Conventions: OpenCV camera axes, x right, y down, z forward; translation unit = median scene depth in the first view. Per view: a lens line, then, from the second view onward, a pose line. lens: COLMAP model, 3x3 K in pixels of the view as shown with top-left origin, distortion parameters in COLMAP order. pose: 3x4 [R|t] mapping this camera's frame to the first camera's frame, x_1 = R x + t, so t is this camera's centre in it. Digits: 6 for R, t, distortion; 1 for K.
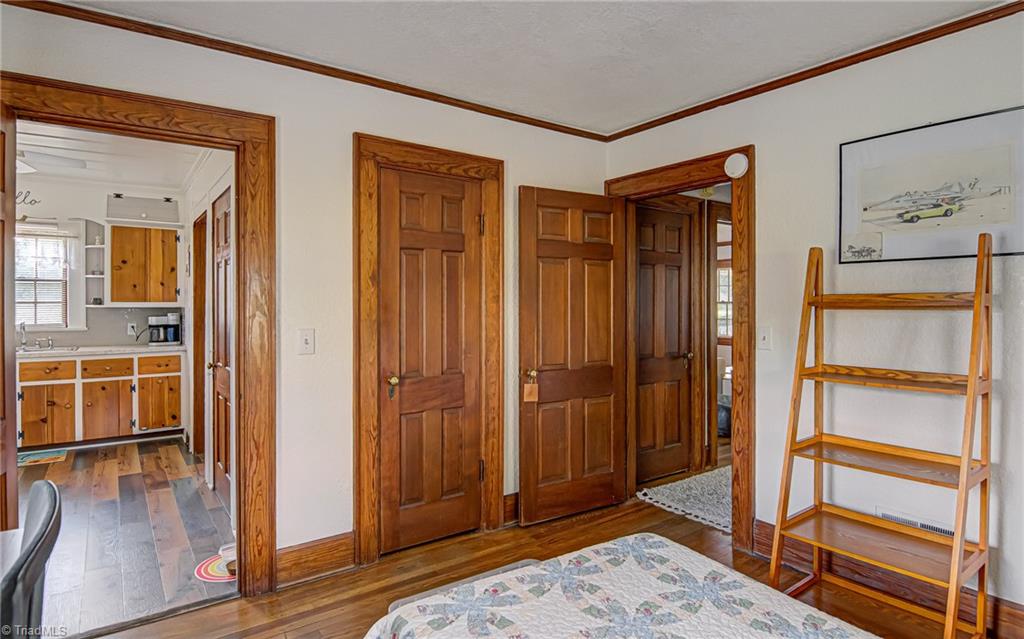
lens RADIAL K [[553.1, 0, 514.0], [0, 553.1, 305.6], [0, 0, 1]] dist [0.004629, -0.020893]
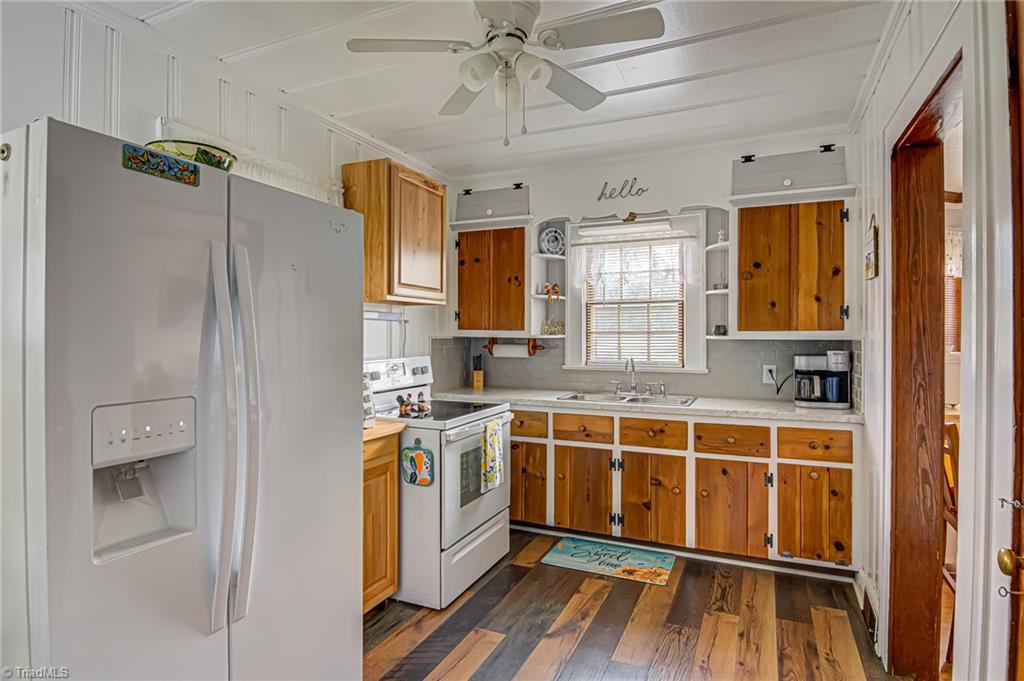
lens RADIAL K [[550.5, 0, 510.8], [0, 550.5, 338.2], [0, 0, 1]] dist [0.002153, -0.016000]
pose [[0.490447, 0.005054, -0.871456, -0.310695], [0.000489, 0.999981, 0.006074, -0.002346], [0.871471, -0.003405, 0.490436, 0.465280]]
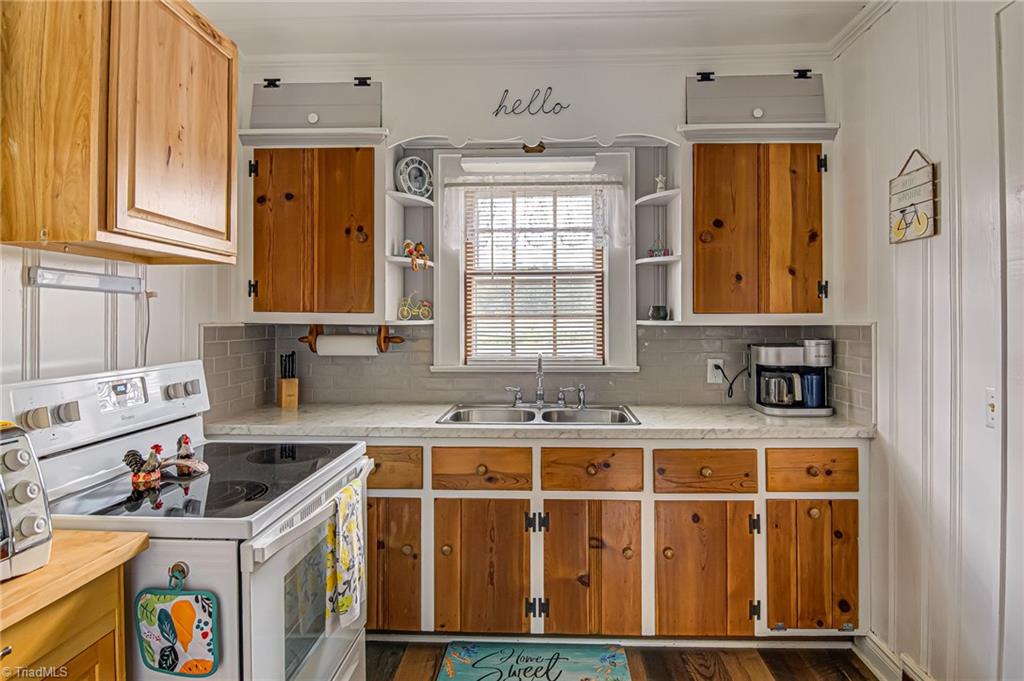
lens RADIAL K [[565.1, 0, 530.0], [0, 565.1, 319.7], [0, 0, 1]] dist [0.001982, -0.019462]
pose [[0.788089, -0.002918, -0.615554, -0.547580], [0.002865, 0.999995, -0.001072, -0.001645], [0.615555, -0.000918, 0.788094, 0.549548]]
